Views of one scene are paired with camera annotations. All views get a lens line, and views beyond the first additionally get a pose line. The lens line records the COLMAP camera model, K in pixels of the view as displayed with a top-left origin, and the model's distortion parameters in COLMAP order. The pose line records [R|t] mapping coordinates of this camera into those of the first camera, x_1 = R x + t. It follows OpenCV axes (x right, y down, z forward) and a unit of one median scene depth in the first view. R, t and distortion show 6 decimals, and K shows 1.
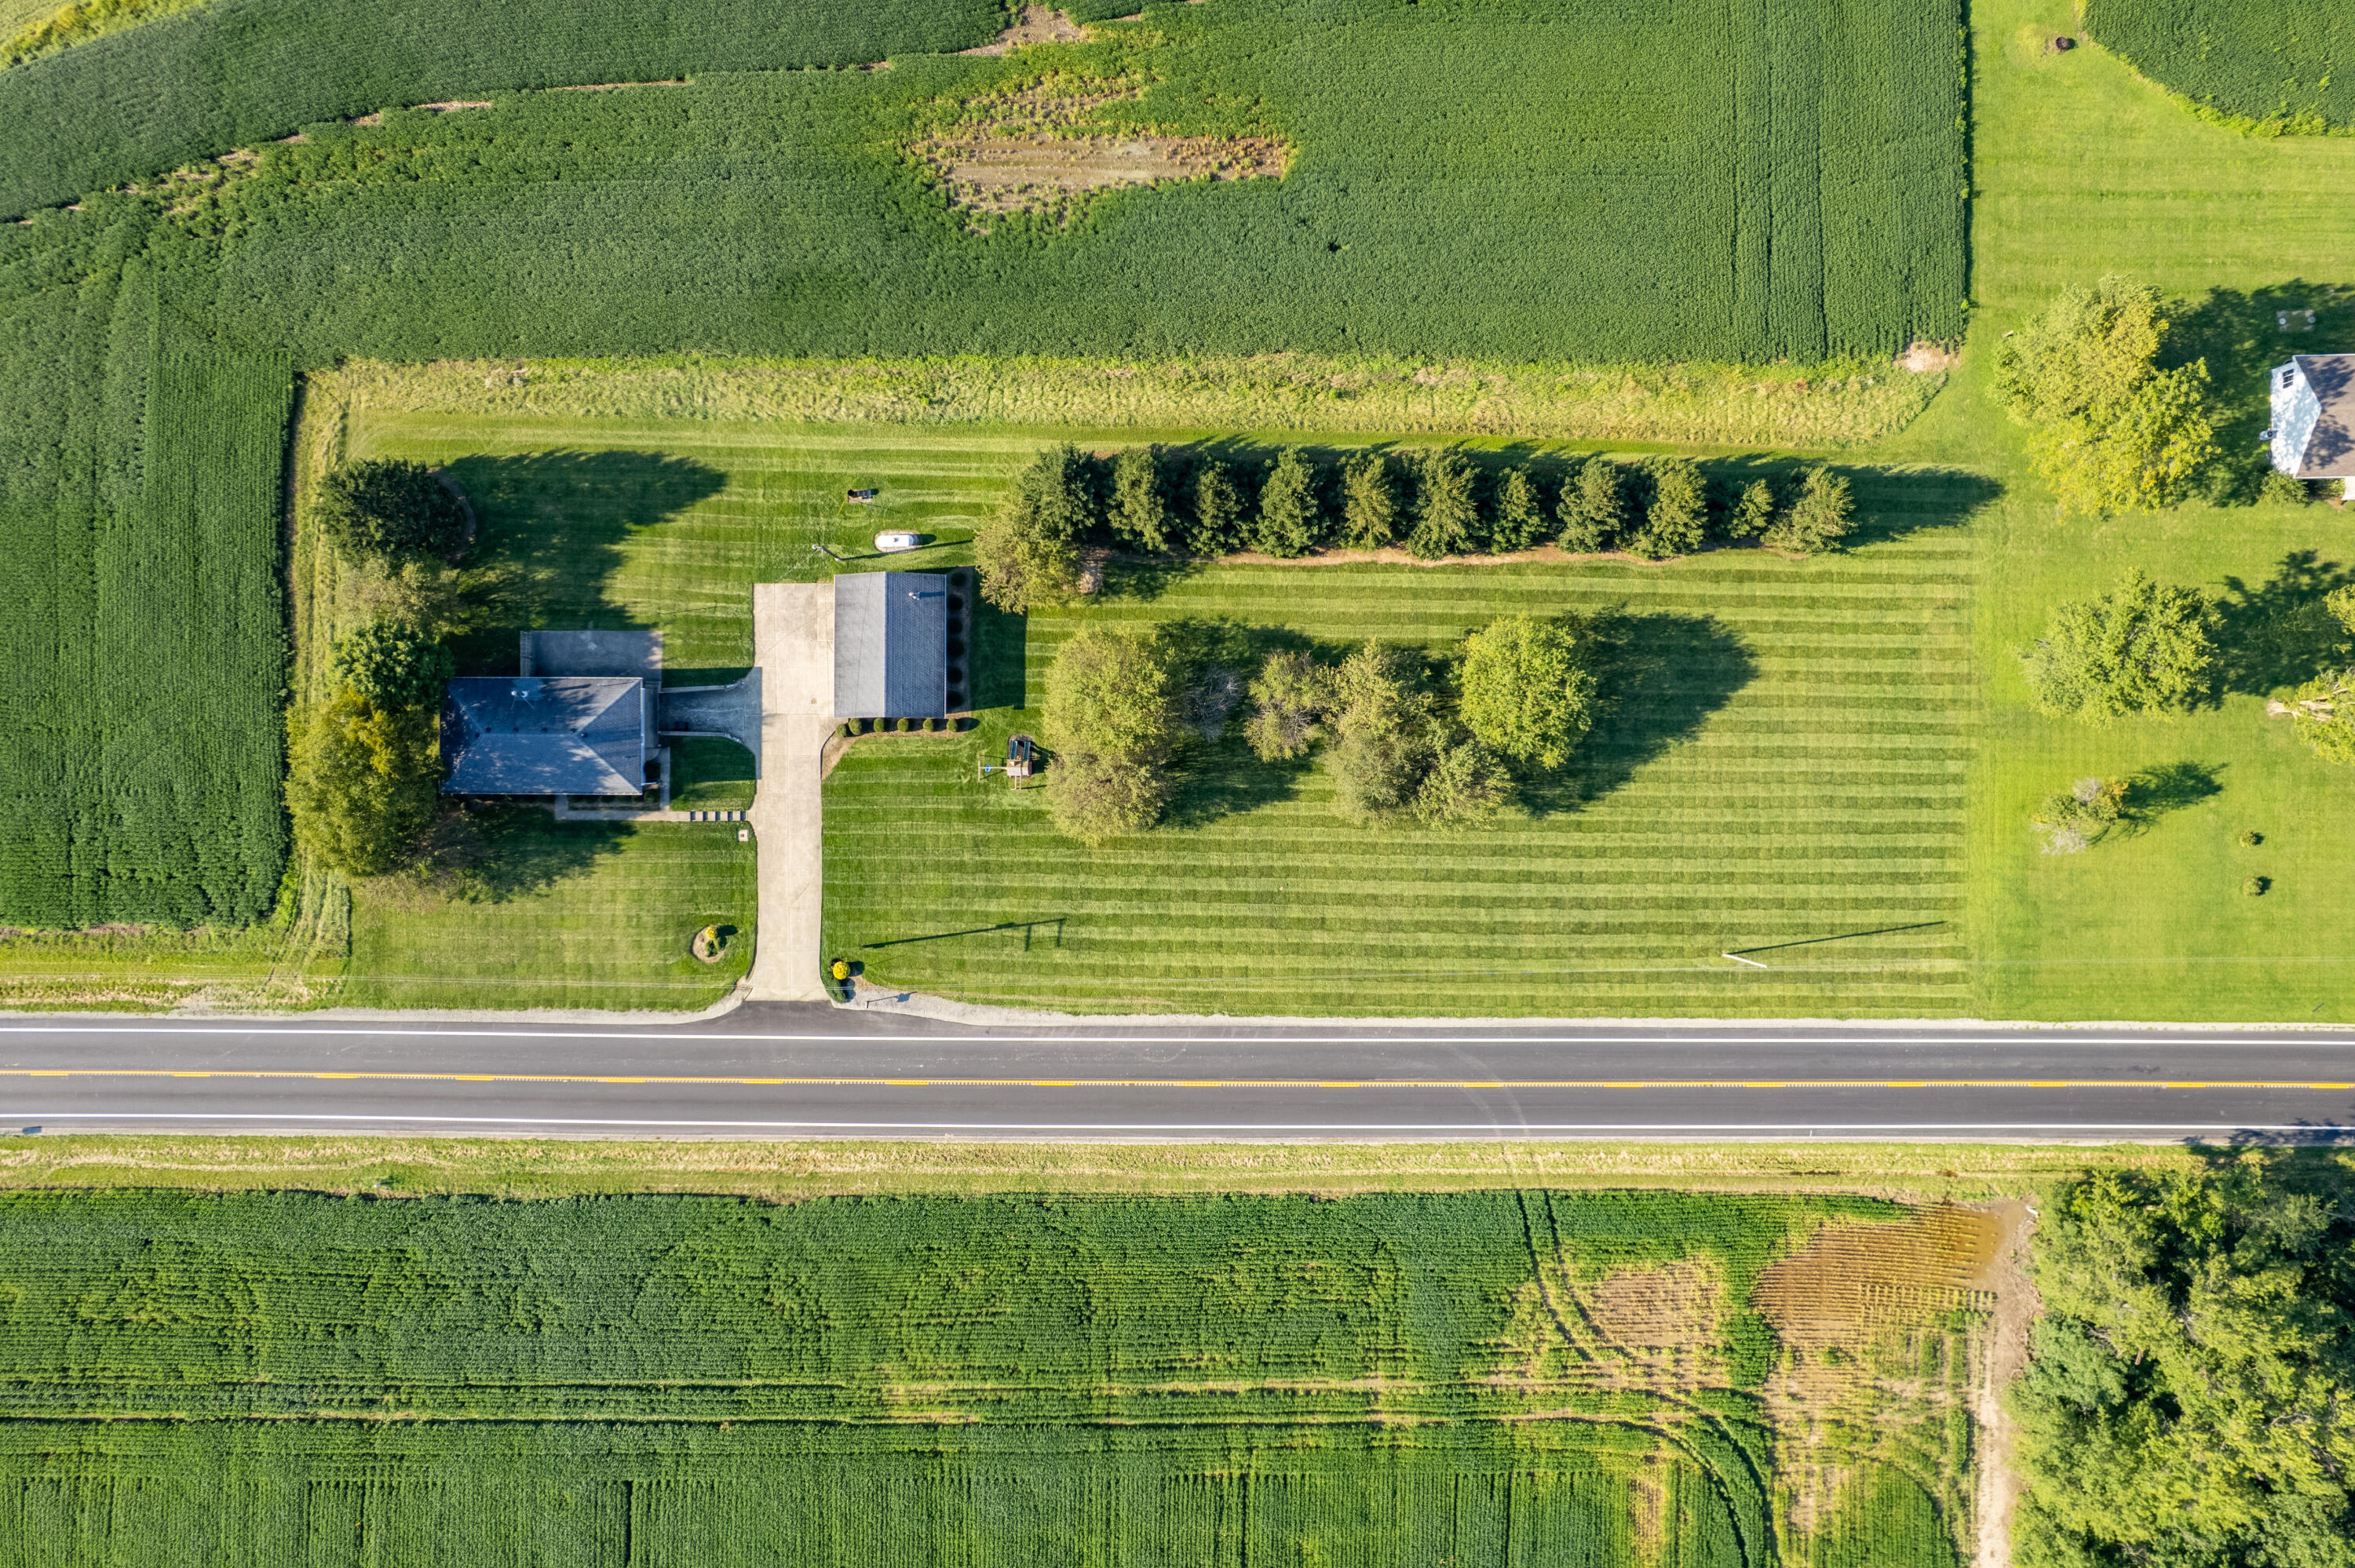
lens RADIAL K [[1510.5, 0, 1187.4], [0, 1510.5, 782.4], [0, 0, 1]] dist [-0.071568, 0.062342]
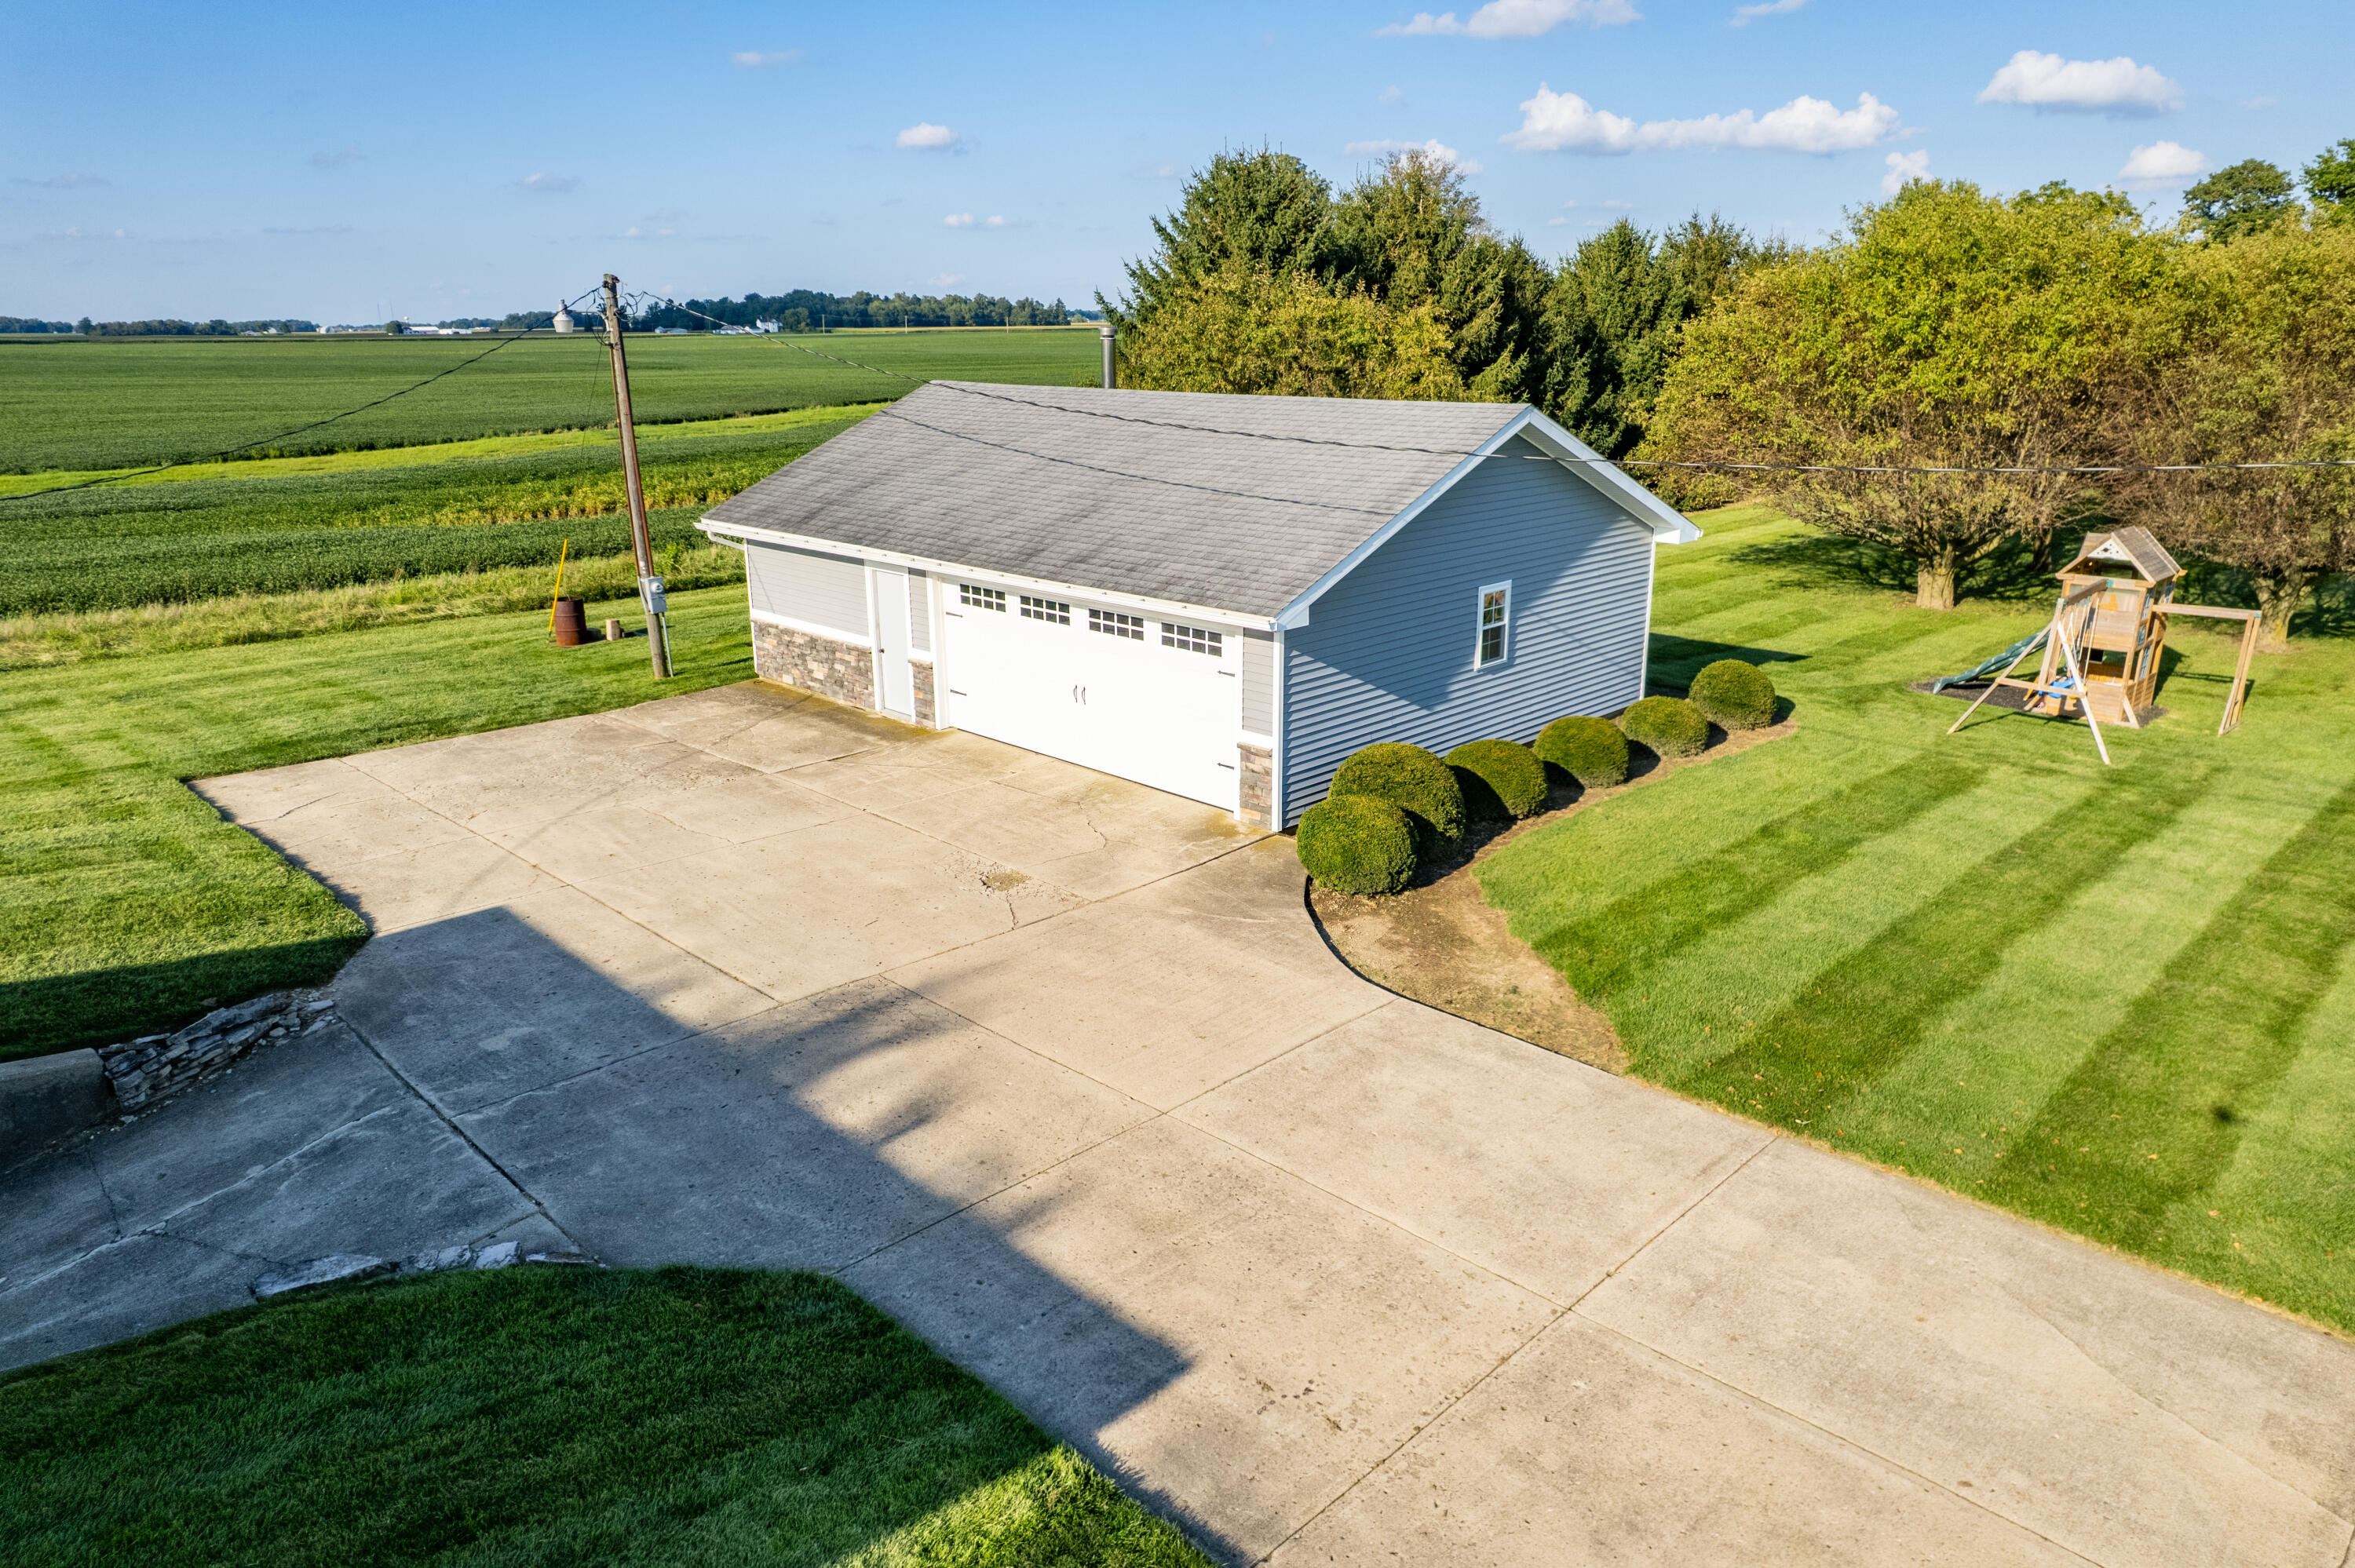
lens RADIAL K [[1505.5, 0, 1186.8], [0, 1505.5, 796.6], [0, 0, 1]] dist [-0.077049, 0.069370]
pose [[0.702647, -0.215563, 0.678100, -0.317479], [0.711494, 0.202093, -0.673005, 0.036013], [0.008036, 0.955349, 0.295372, 0.956428]]
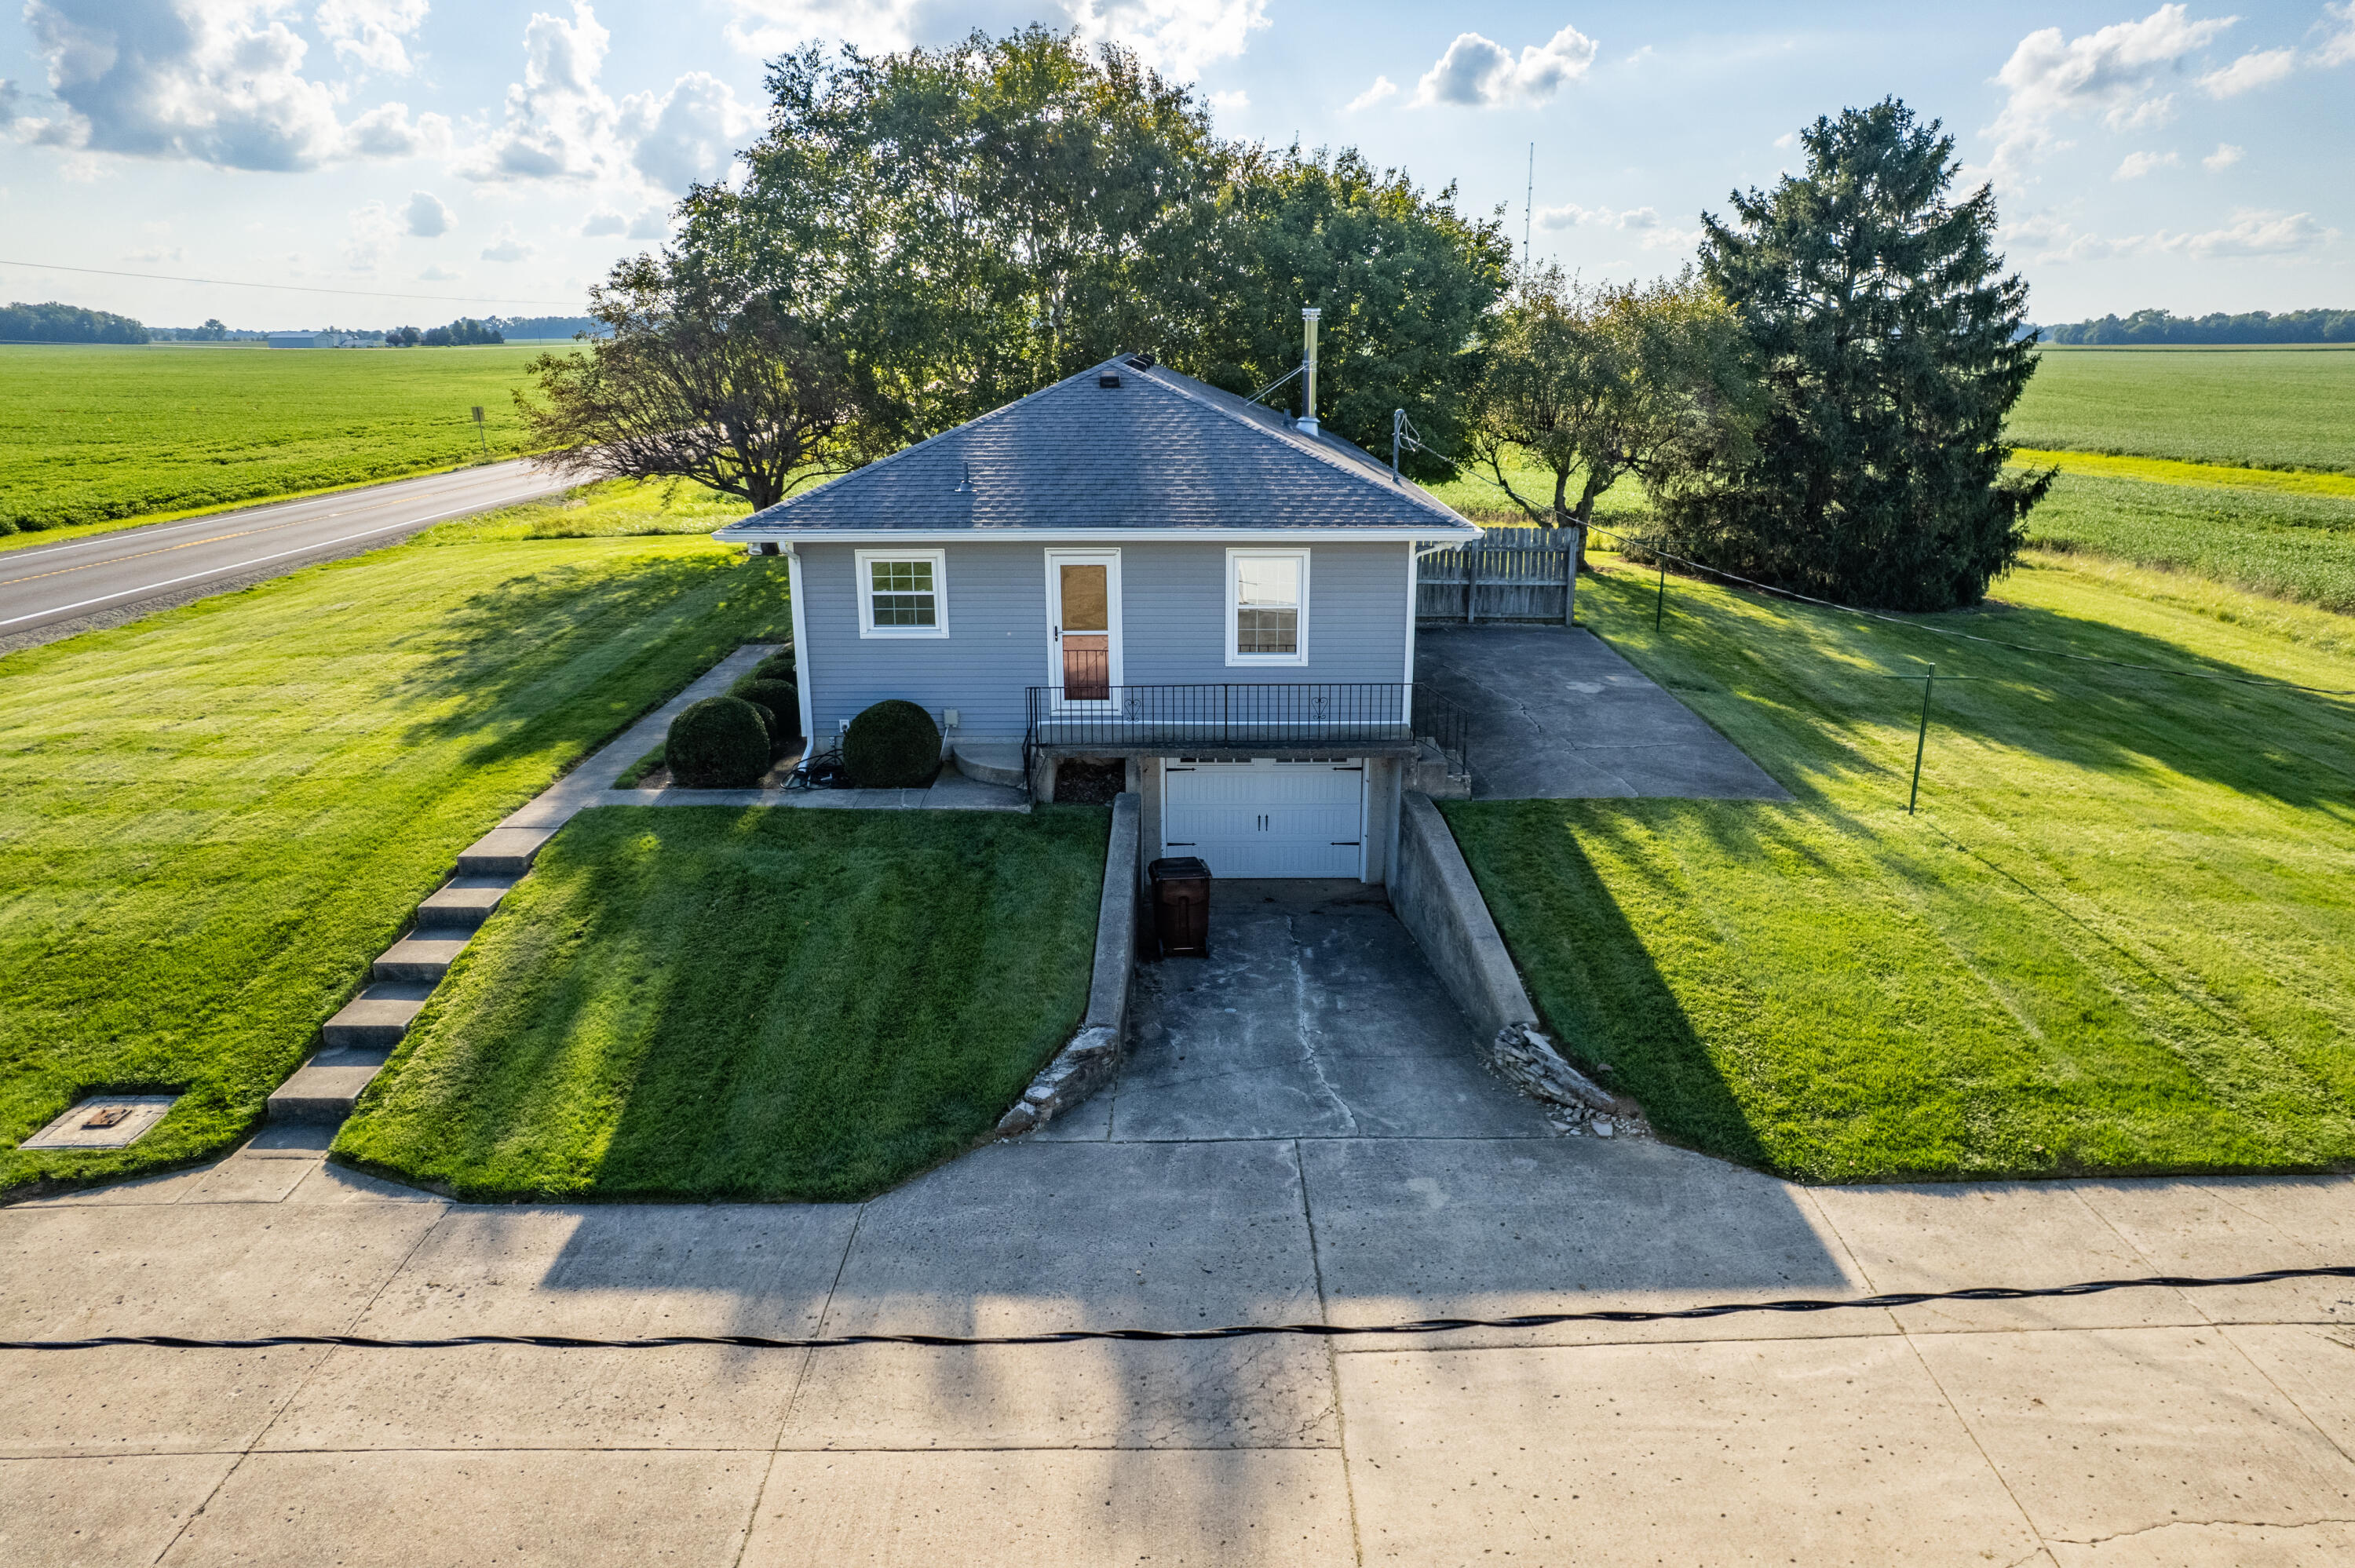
lens RADIAL K [[1510.5, 0, 1187.4], [0, 1510.5, 782.4], [0, 0, 1]] dist [-0.071568, 0.062342]
pose [[0.006733, 0.295583, -0.955293, -0.207653], [-0.999923, -0.007934, -0.009502, -0.036557], [-0.010388, 0.955284, 0.295507, 0.946166]]
